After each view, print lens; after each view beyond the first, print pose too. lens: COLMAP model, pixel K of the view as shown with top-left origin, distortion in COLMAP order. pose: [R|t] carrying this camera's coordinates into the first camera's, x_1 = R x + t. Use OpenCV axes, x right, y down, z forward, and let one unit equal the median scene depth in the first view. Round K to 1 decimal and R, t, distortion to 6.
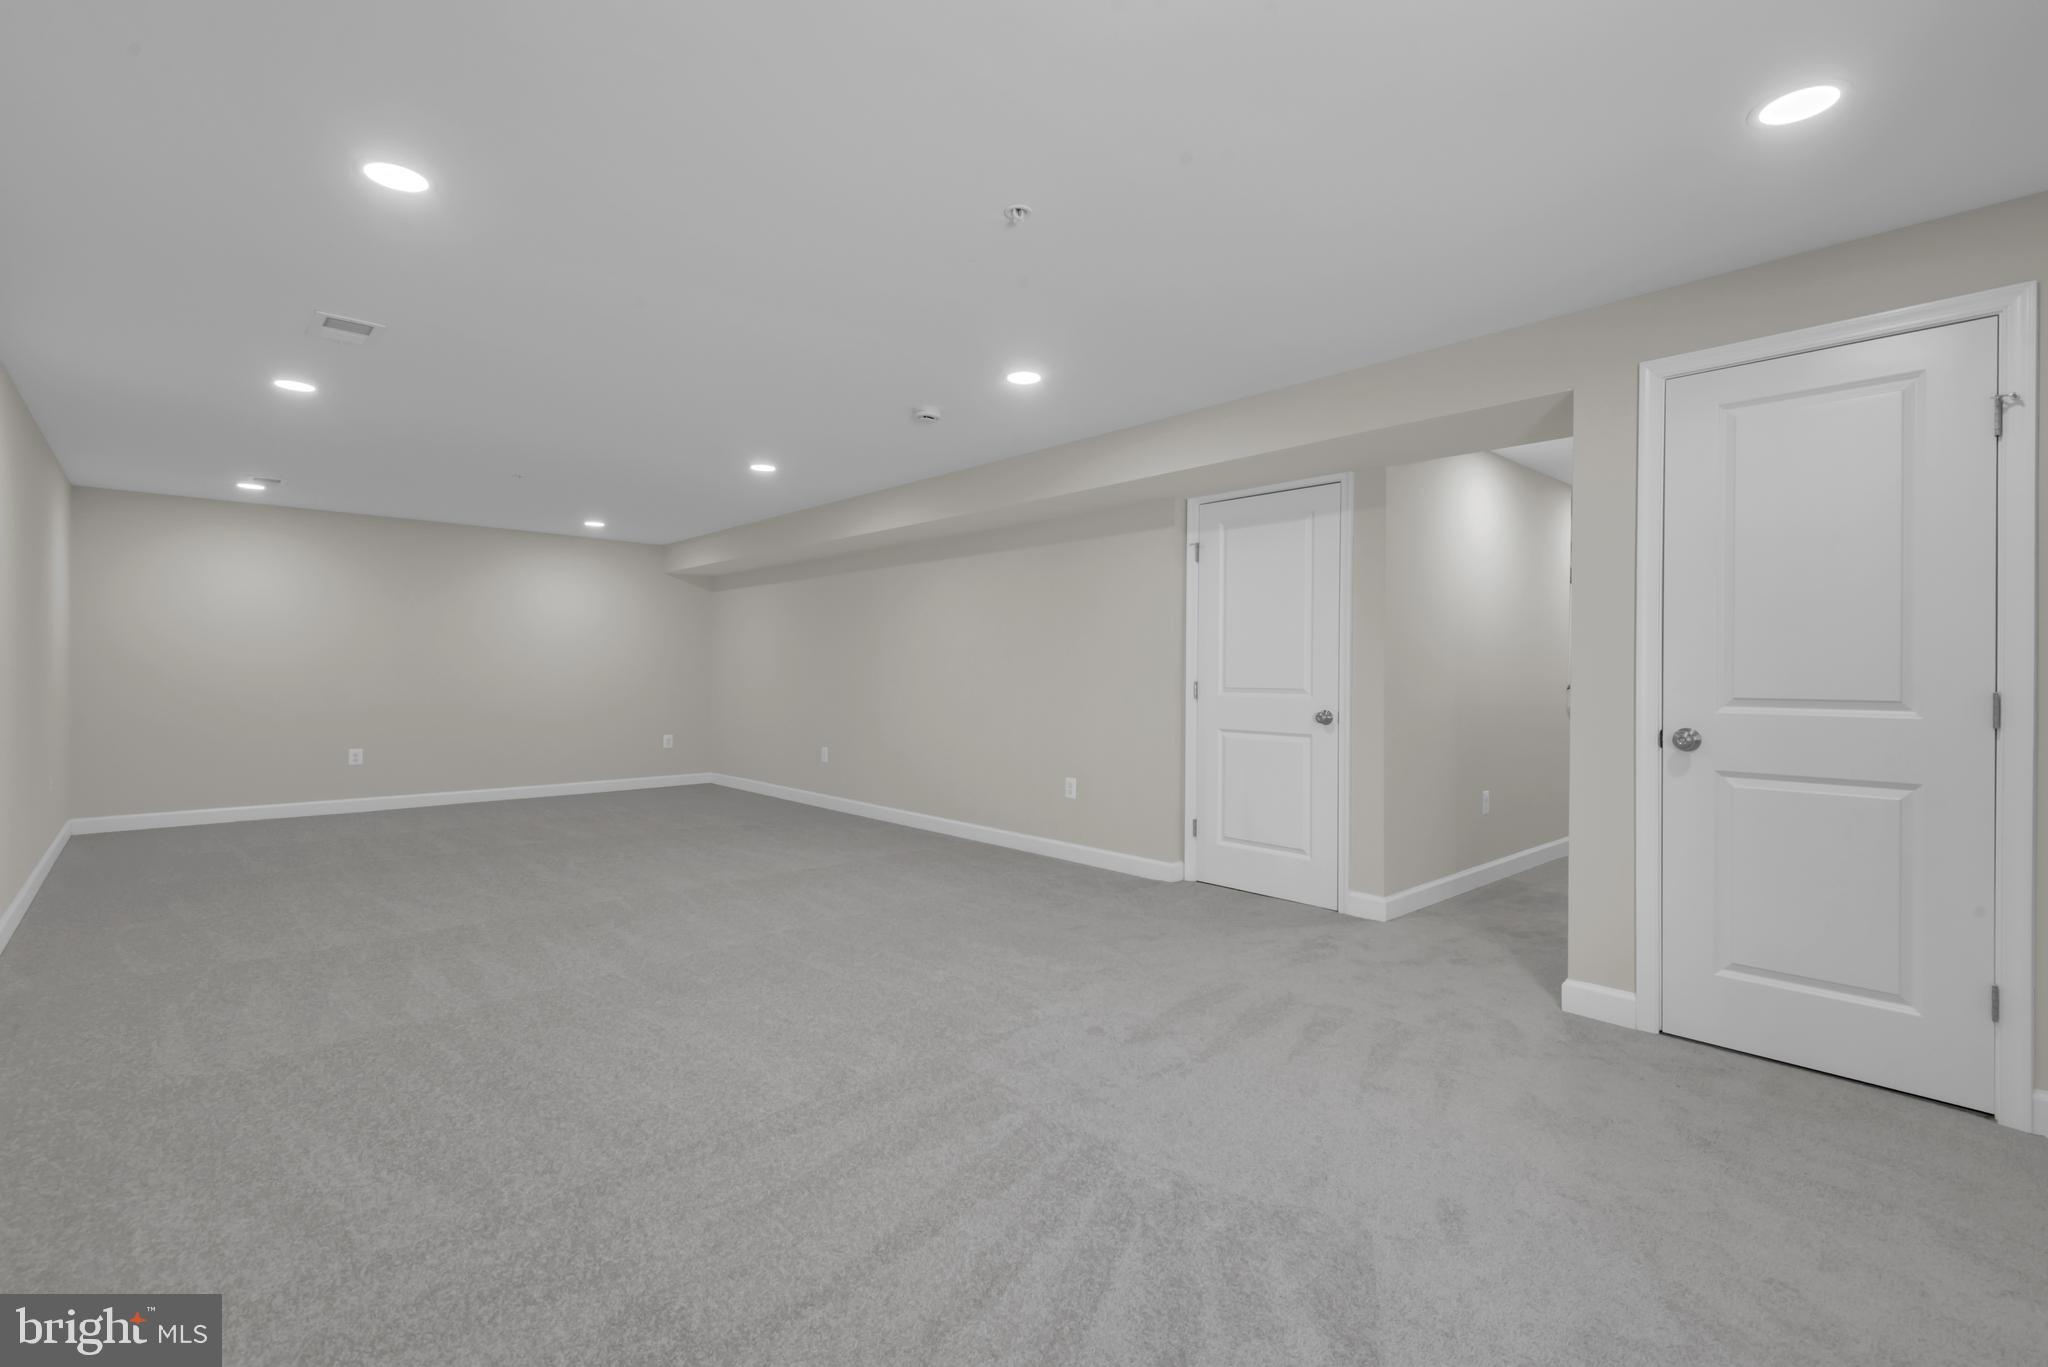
lens RADIAL K [[911.6, 0, 1017.4], [0, 911.6, 670.5], [0, 0, 1]] dist [0.001248, 0.000168]
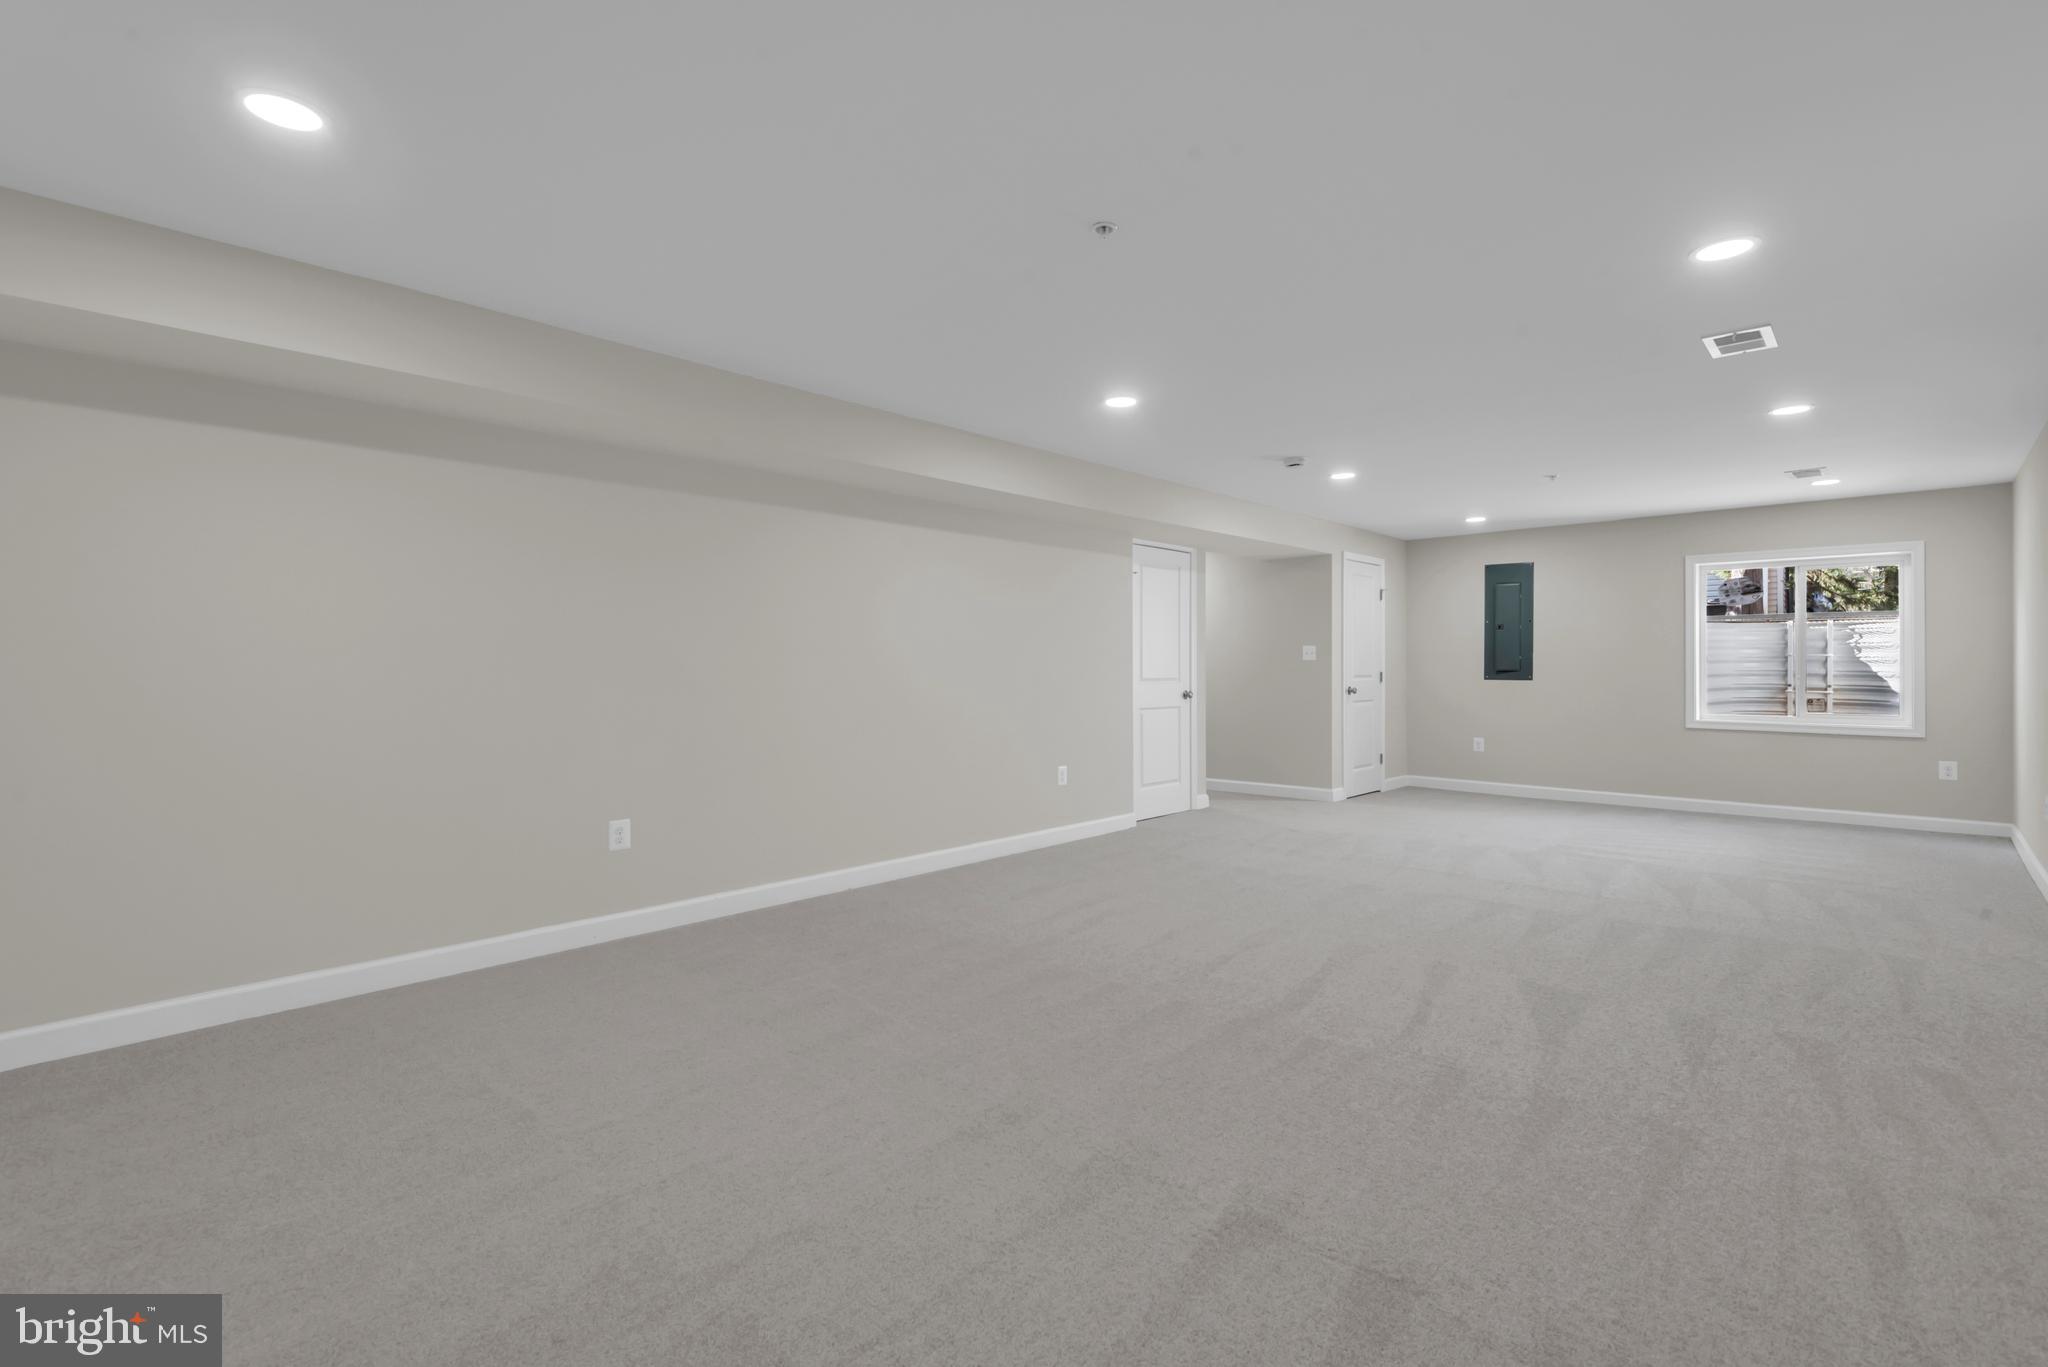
lens RADIAL K [[911.6, 0, 1017.4], [0, 911.6, 670.5], [0, 0, 1]] dist [0.001248, 0.000168]
pose [[-0.075873, -0.006255, 0.997098, -1.163726], [0.002481, 0.999976, 0.006462, -0.002995], [-0.997114, 0.002964, -0.075855, 1.298476]]
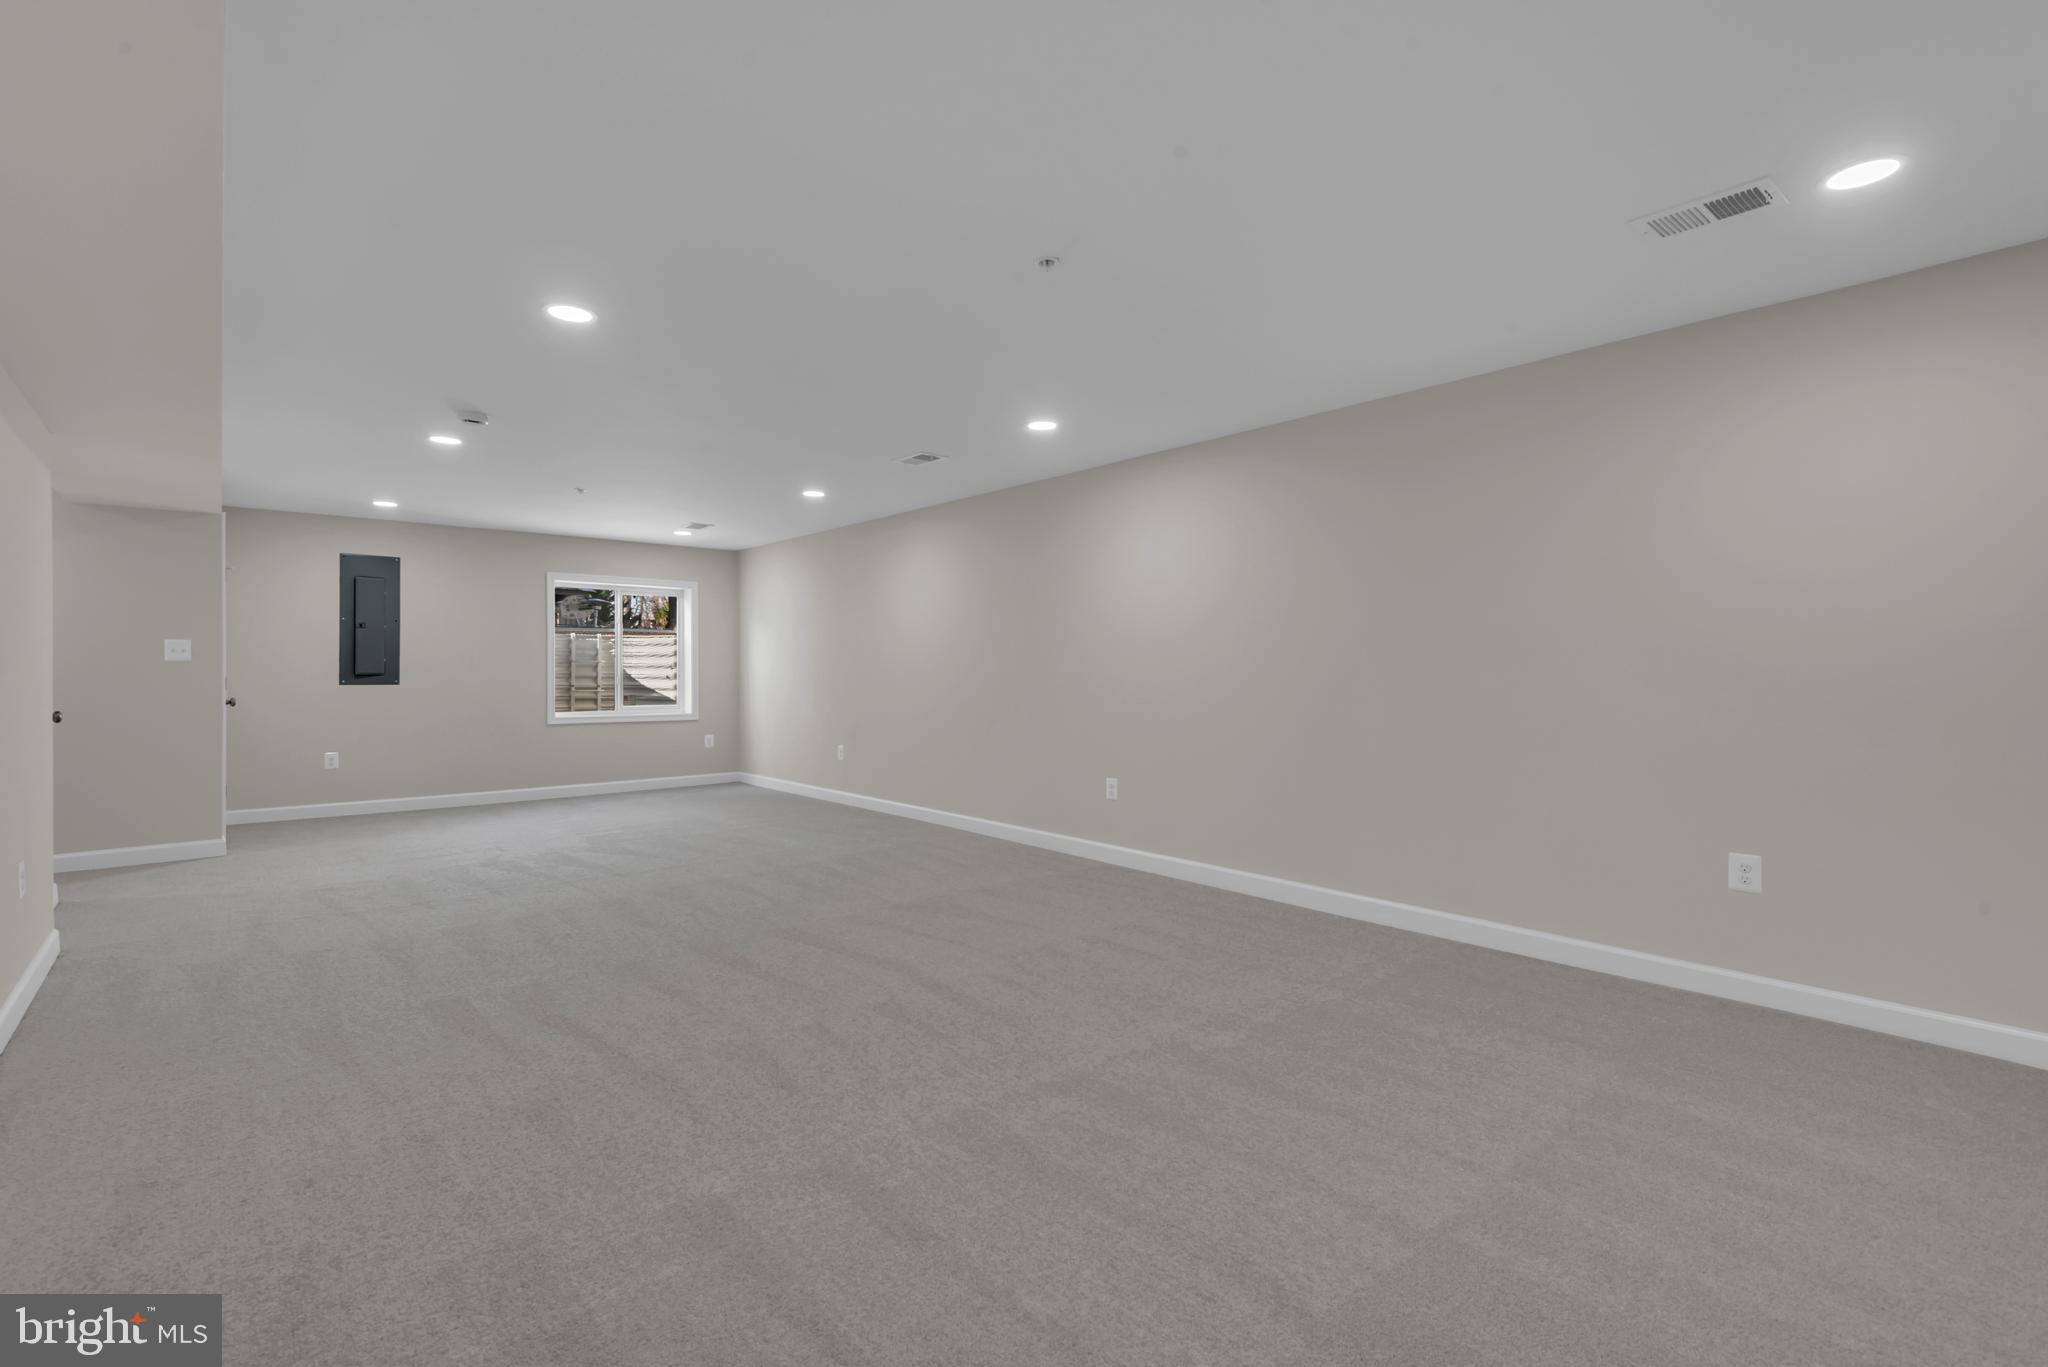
lens RADIAL K [[911.6, 0, 1017.4], [0, 911.6, 670.5], [0, 0, 1]] dist [0.001248, 0.000168]
pose [[-0.999830, 0.000863, 0.018440, -0.641560], [0.000884, 0.999999, 0.001152, 0.002664], [-0.018439, 0.001169, -0.999829, 1.768997]]
